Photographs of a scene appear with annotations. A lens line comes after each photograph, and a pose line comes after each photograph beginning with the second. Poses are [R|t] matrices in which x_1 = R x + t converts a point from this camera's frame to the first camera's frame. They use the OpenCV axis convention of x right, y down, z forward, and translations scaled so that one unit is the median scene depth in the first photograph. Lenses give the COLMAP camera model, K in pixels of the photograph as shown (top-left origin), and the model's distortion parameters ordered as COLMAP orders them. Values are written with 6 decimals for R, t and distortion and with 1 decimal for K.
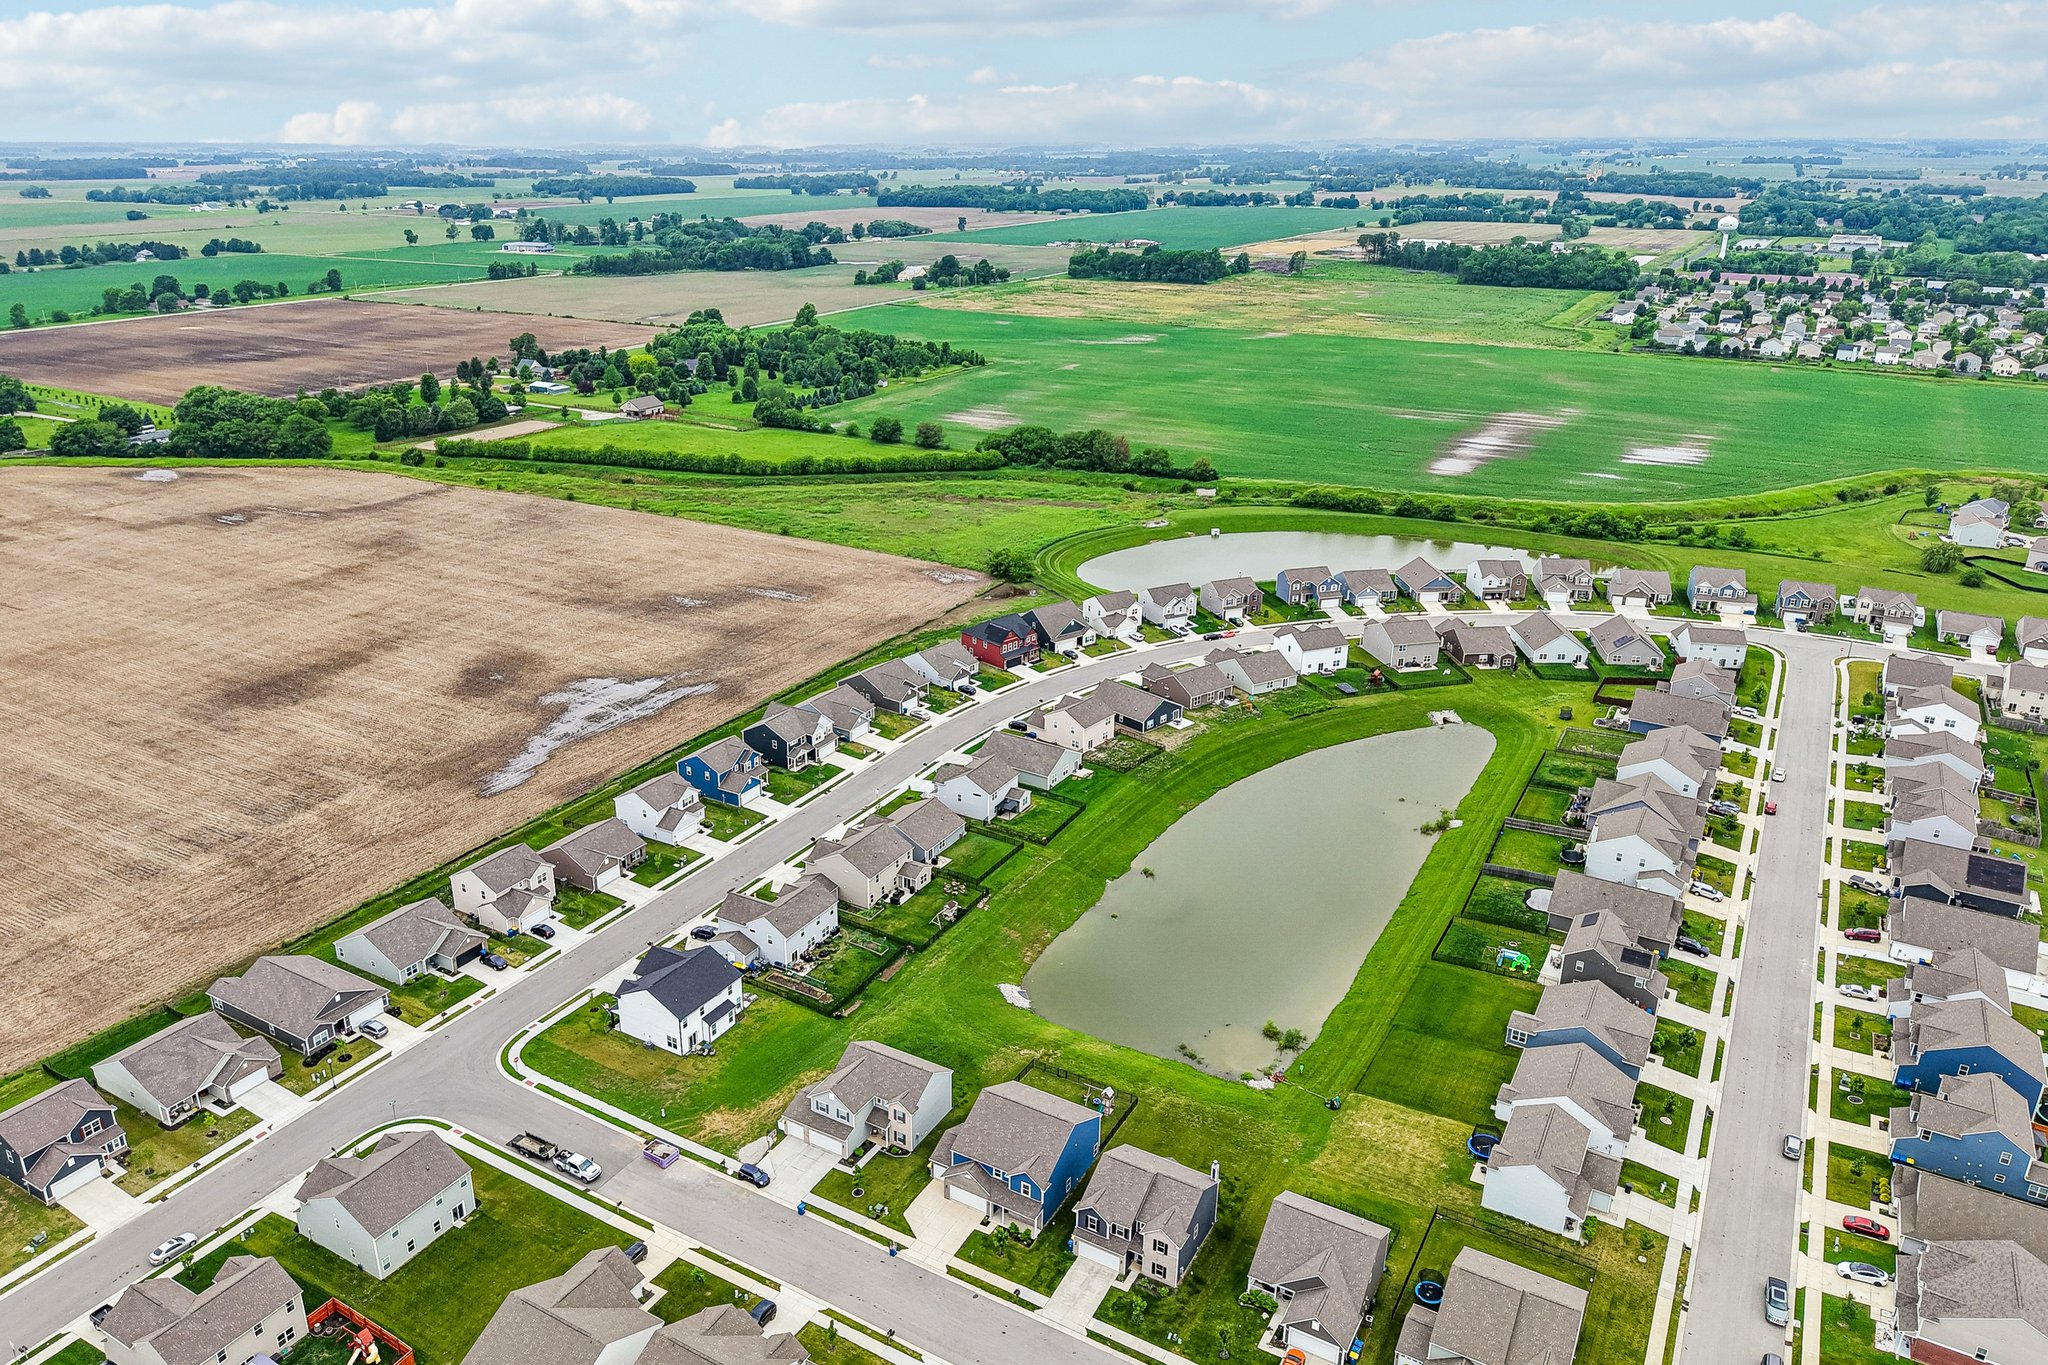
lens RADIAL K [[1353.9, 0, 1028.3], [0, 1353.9, 771.2], [0, 0, 1]] dist [0.001568, -0.008253]
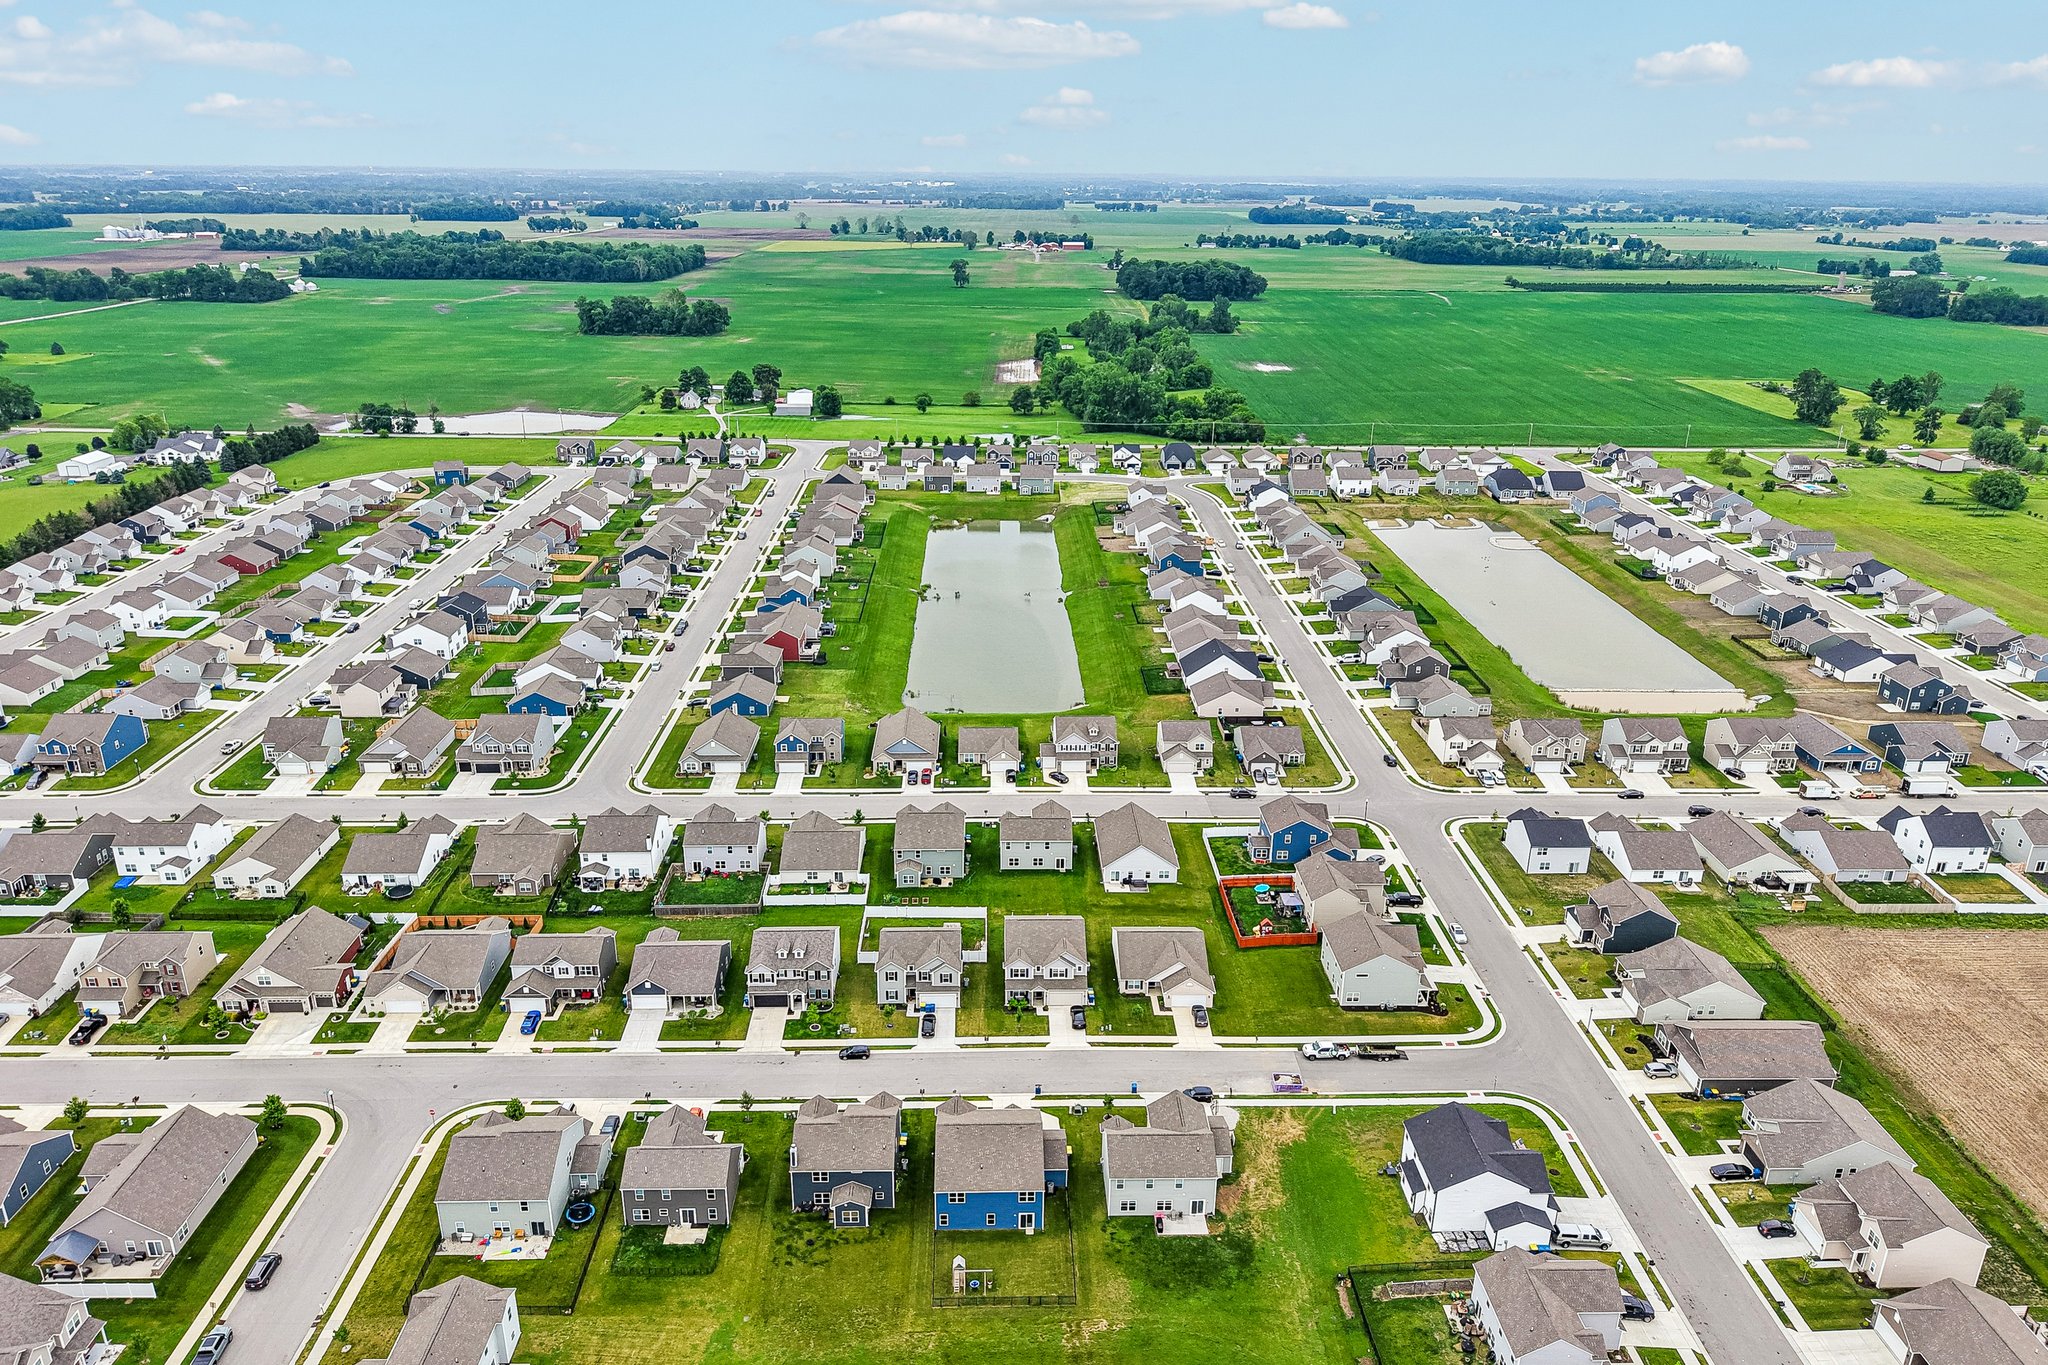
lens RADIAL K [[1378.1, 0, 1027.8], [0, 1378.1, 689.0], [0, 0, 1]] dist [0.040941, -0.061349]
pose [[-0.856803, 0.168145, -0.487459, 0.219394], [-0.230664, 0.720500, 0.653967, -0.345287], [0.461176, 0.672760, -0.578542, 0.720209]]
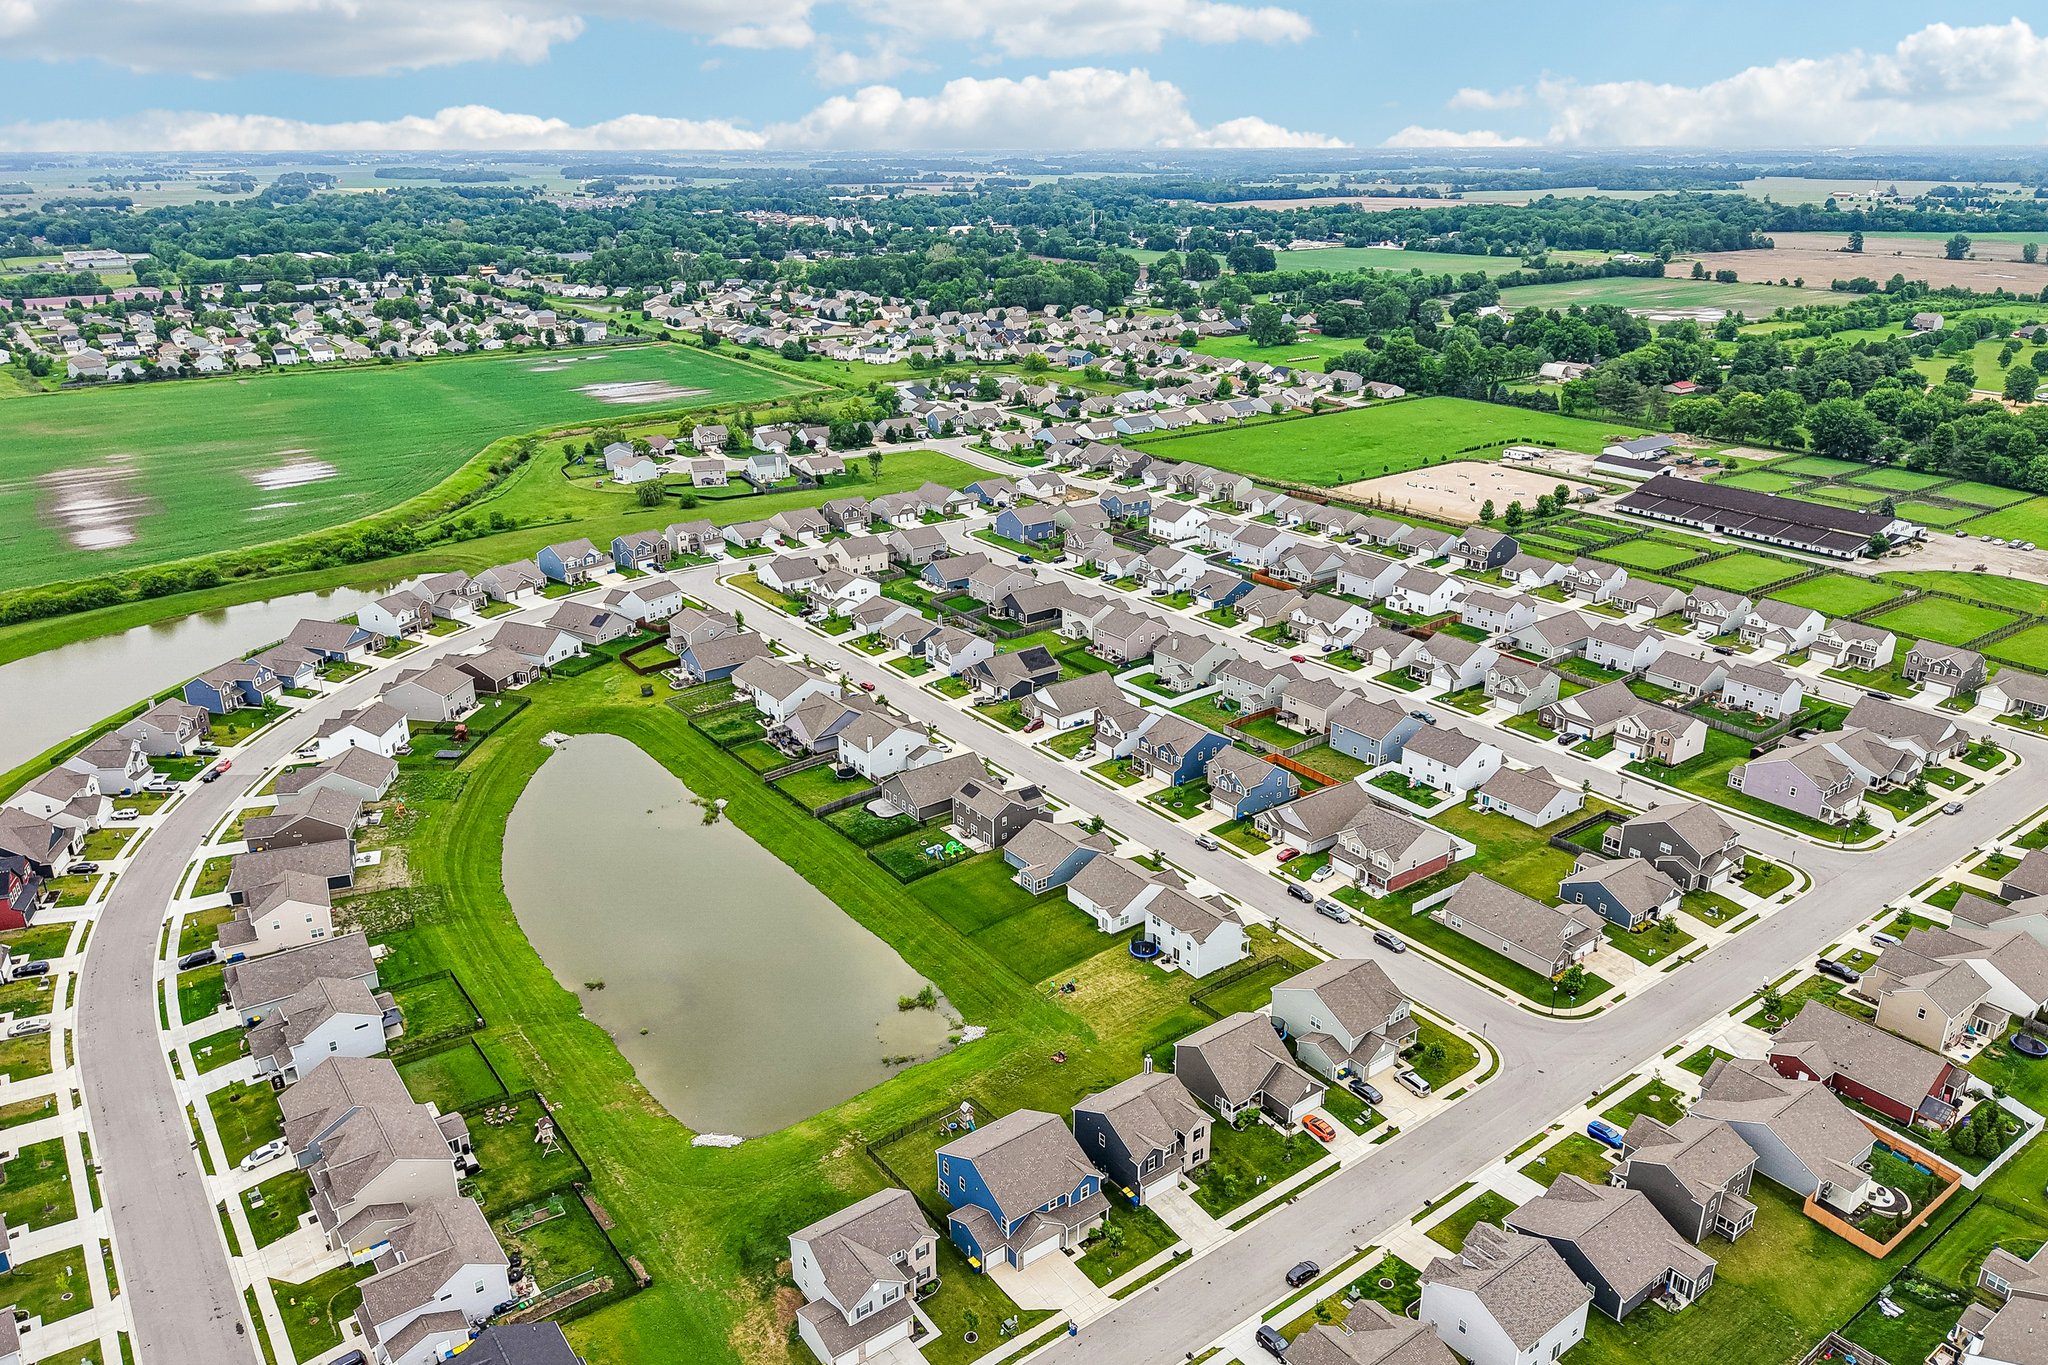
lens RADIAL K [[1378.1, 0, 1027.8], [0, 1378.1, 689.0], [0, 0, 1]] dist [0.040941, -0.061349]
pose [[0.404218, -0.340725, 0.848831, -0.374981], [0.398133, 0.901041, 0.172089, -0.105540], [-0.823467, 0.268386, 0.499871, 0.214105]]
